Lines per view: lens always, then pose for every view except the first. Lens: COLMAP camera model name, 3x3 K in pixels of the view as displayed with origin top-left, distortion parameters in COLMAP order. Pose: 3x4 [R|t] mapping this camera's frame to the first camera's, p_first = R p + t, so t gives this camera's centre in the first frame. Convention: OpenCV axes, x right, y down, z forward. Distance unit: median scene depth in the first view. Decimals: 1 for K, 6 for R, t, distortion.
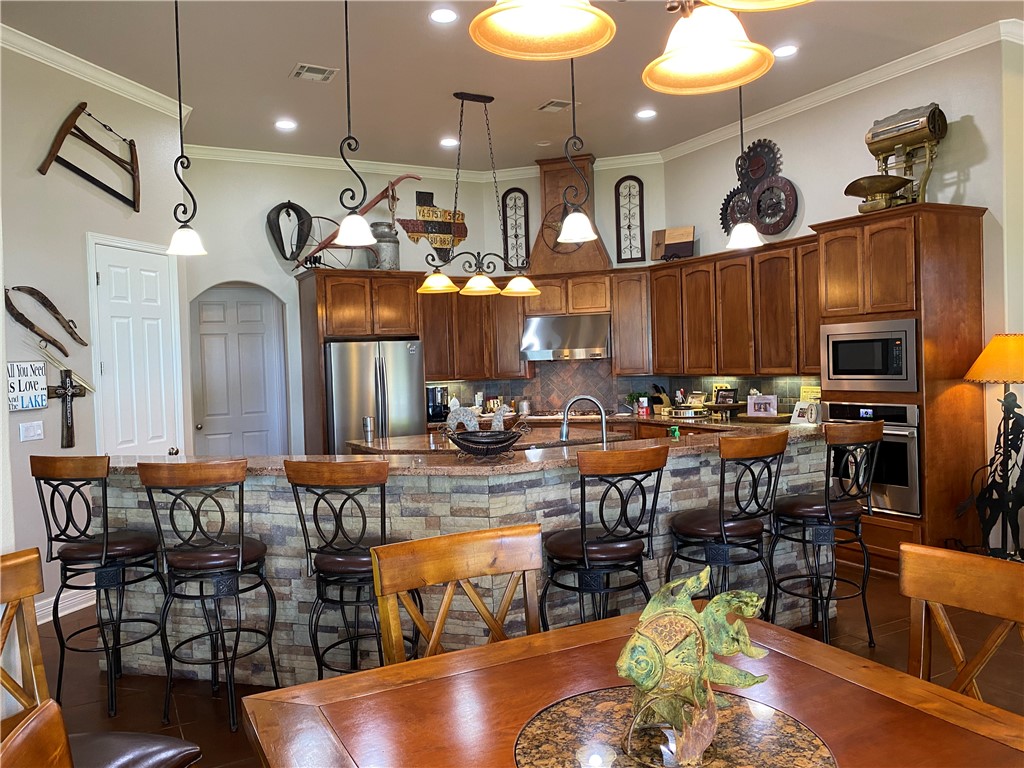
lens RADIAL K [[782.9, 0, 512.2], [0, 782.9, 382.8], [0, 0, 1]] dist [0.015119, -0.007104]
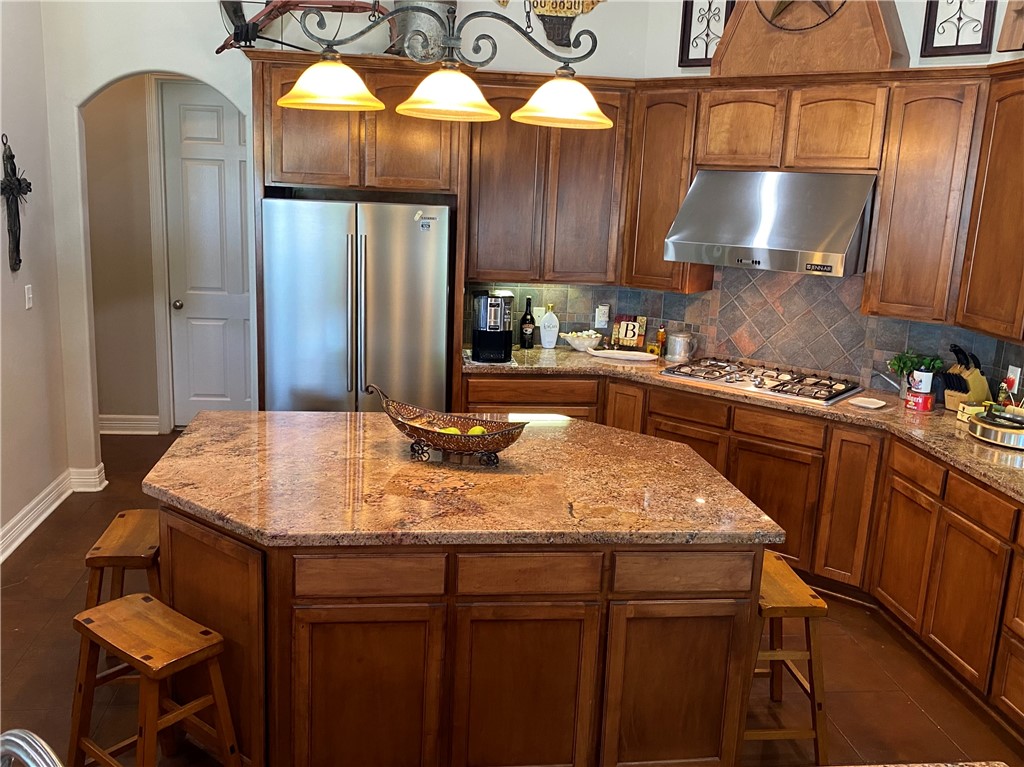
lens RADIAL K [[912.2, 0, 509.3], [0, 912.2, 381.0], [0, 0, 1]] dist [-0.008444, -0.001873]
pose [[0.926825, 0.150242, -0.344125, 0.125680], [-0.083198, 0.975851, 0.201972, -0.060088], [0.366159, -0.158562, 0.916944, 0.426172]]
